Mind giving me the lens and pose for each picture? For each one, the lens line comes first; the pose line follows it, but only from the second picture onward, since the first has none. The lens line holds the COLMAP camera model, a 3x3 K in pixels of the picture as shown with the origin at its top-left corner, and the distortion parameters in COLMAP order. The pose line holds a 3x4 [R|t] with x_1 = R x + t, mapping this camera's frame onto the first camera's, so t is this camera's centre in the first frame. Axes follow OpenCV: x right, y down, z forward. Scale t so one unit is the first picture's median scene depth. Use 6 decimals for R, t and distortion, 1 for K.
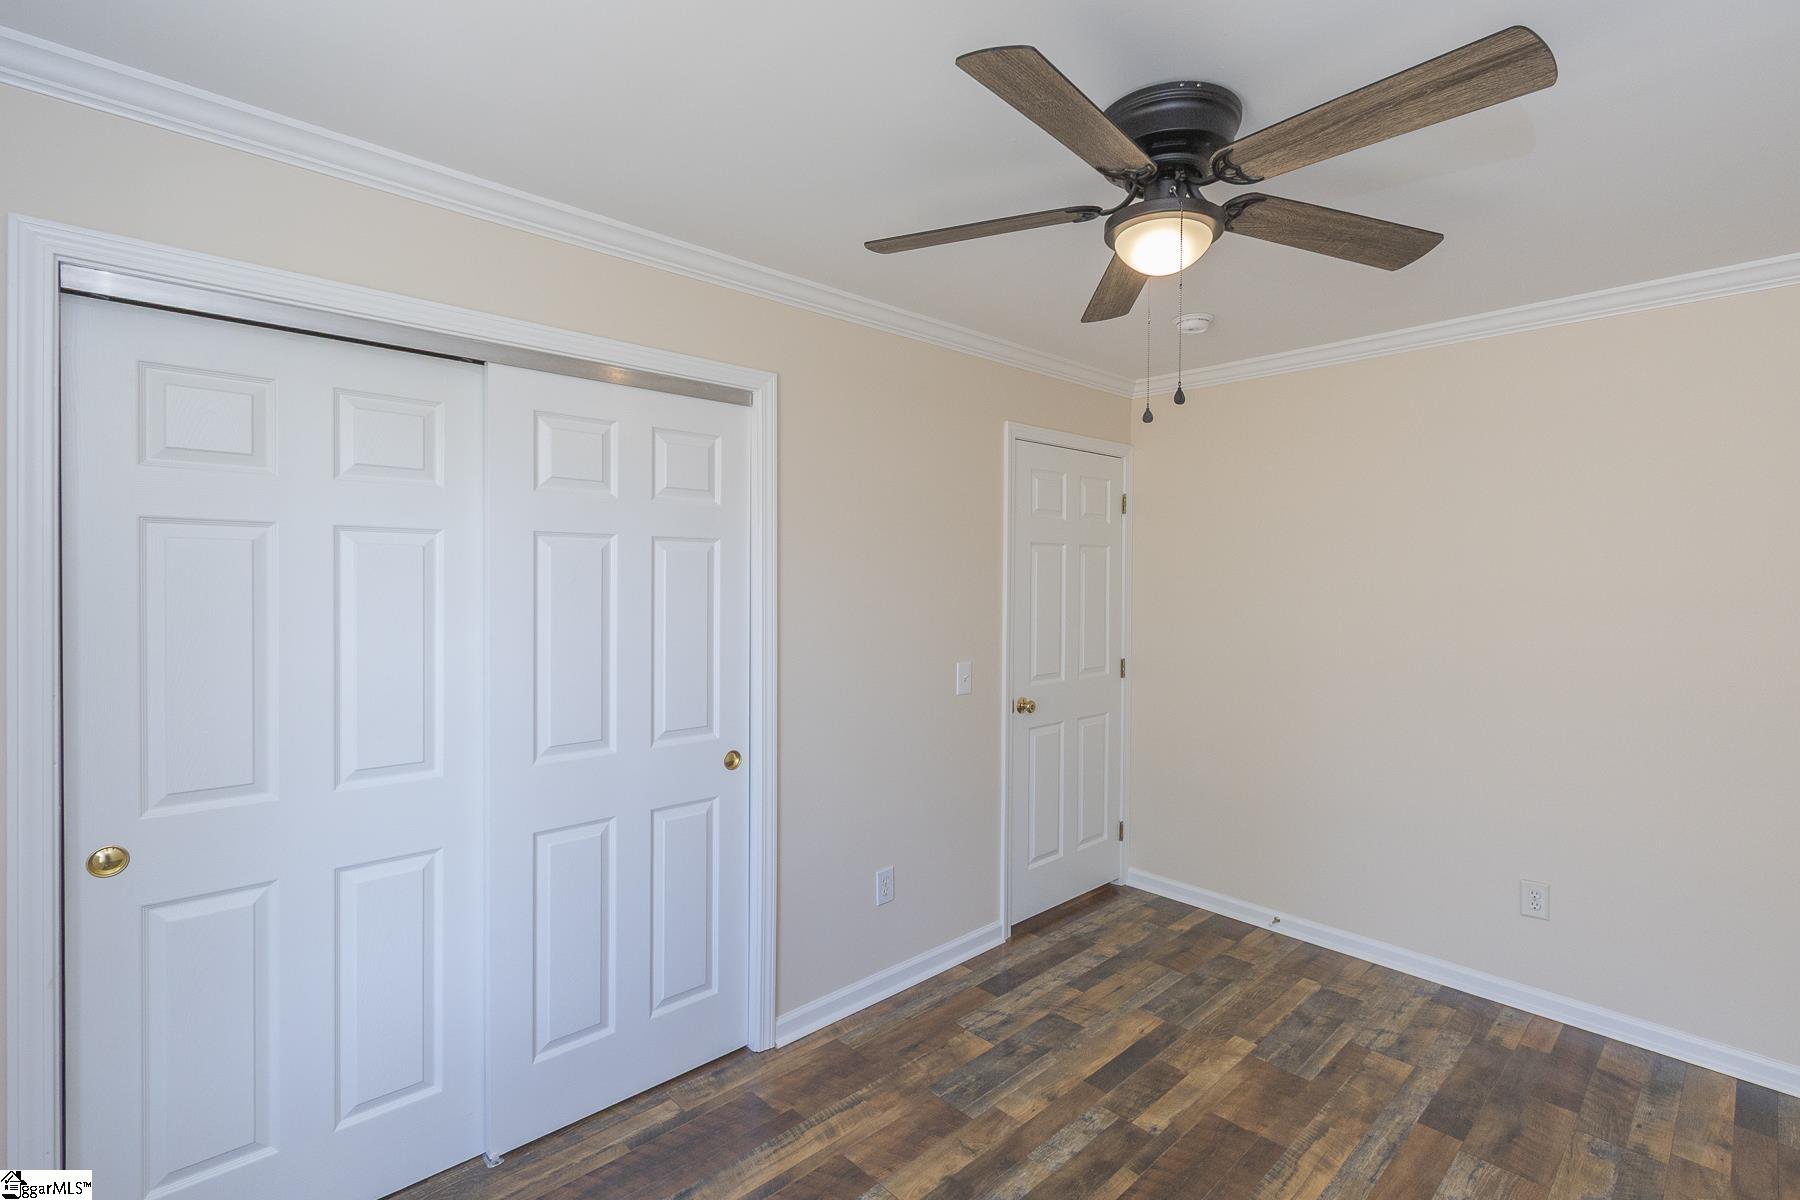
lens RADIAL K [[817.6, 0, 908.4], [0, 817.6, 592.1], [0, 0, 1]] dist [0.000729, -0.000139]
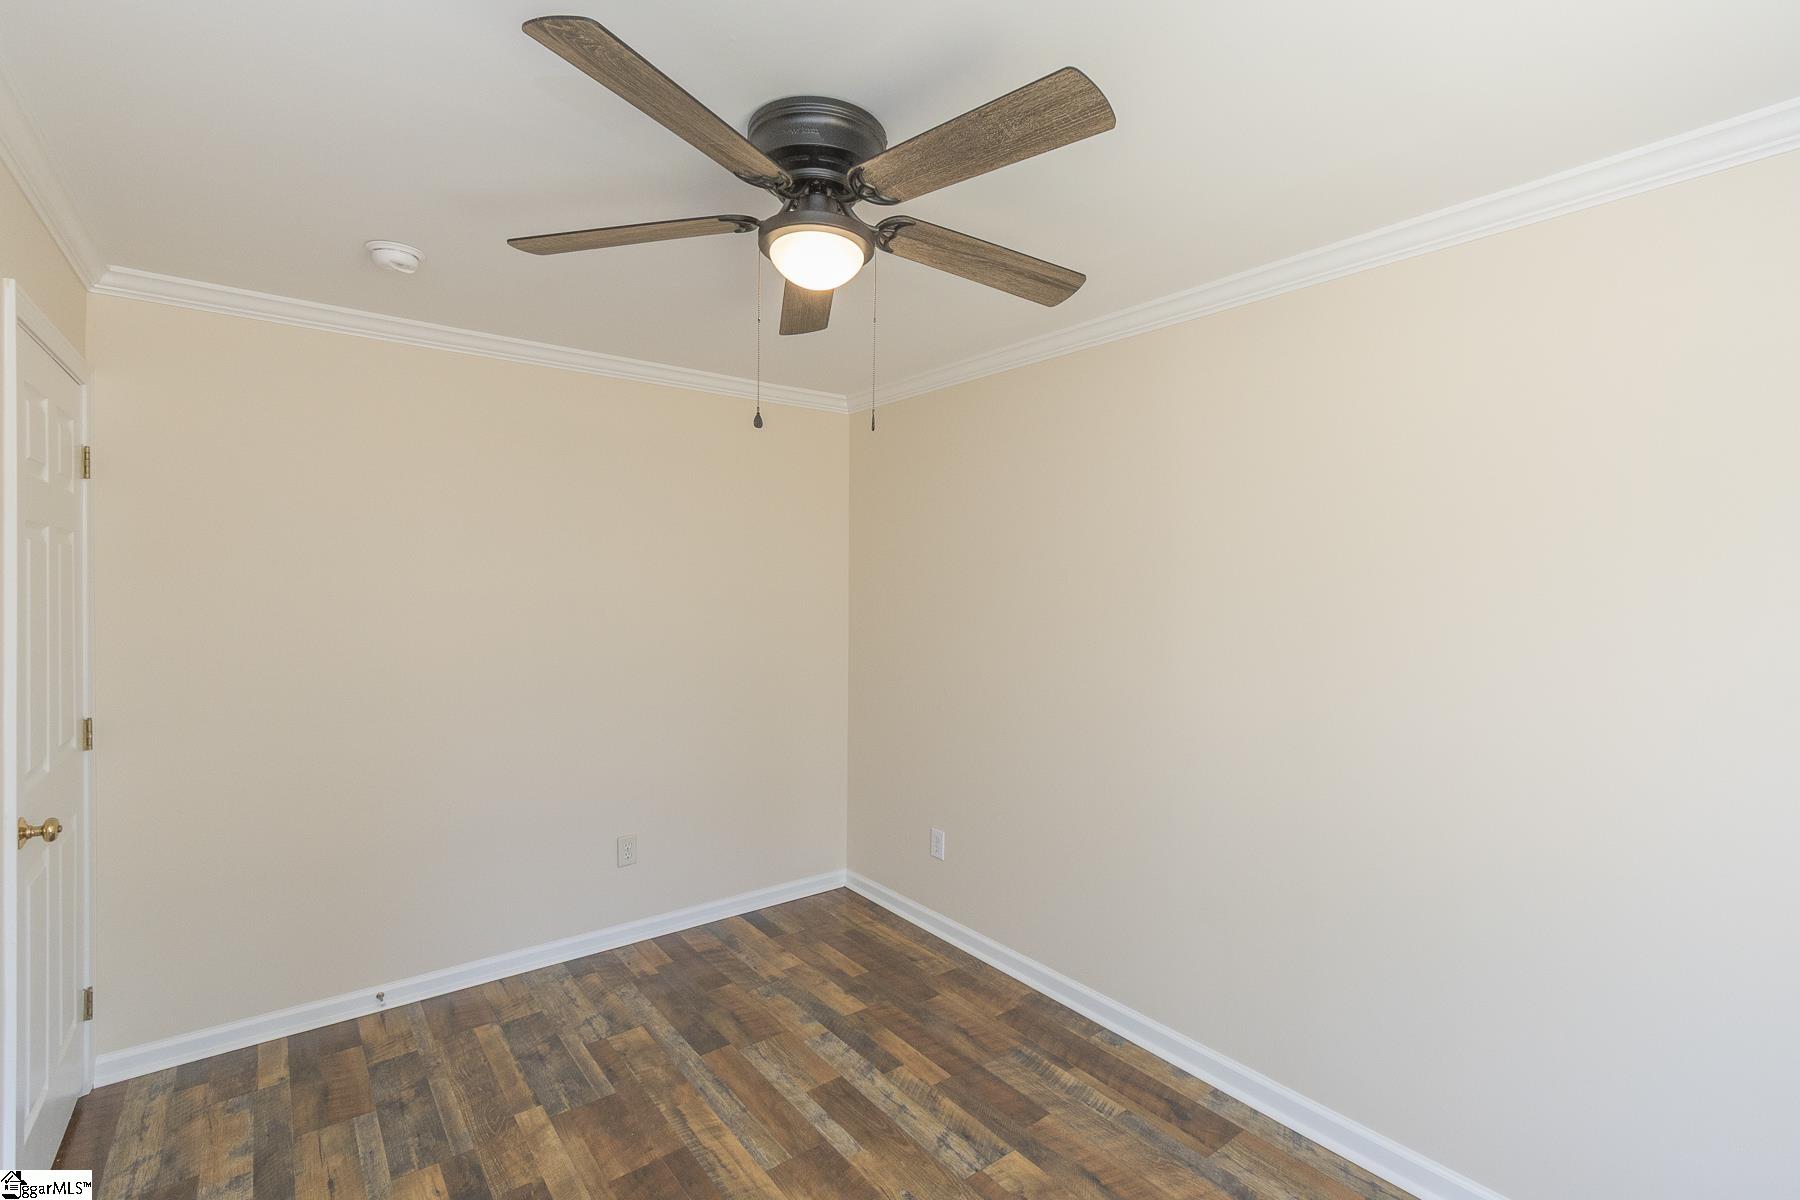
lens RADIAL K [[817.6, 0, 908.4], [0, 817.6, 592.1], [0, 0, 1]] dist [0.000729, -0.000139]
pose [[0.084347, -0.015309, 0.996319, -0.417991], [0.010584, 0.999839, 0.014467, -0.020419], [-0.996380, 0.009325, 0.084495, 0.501775]]
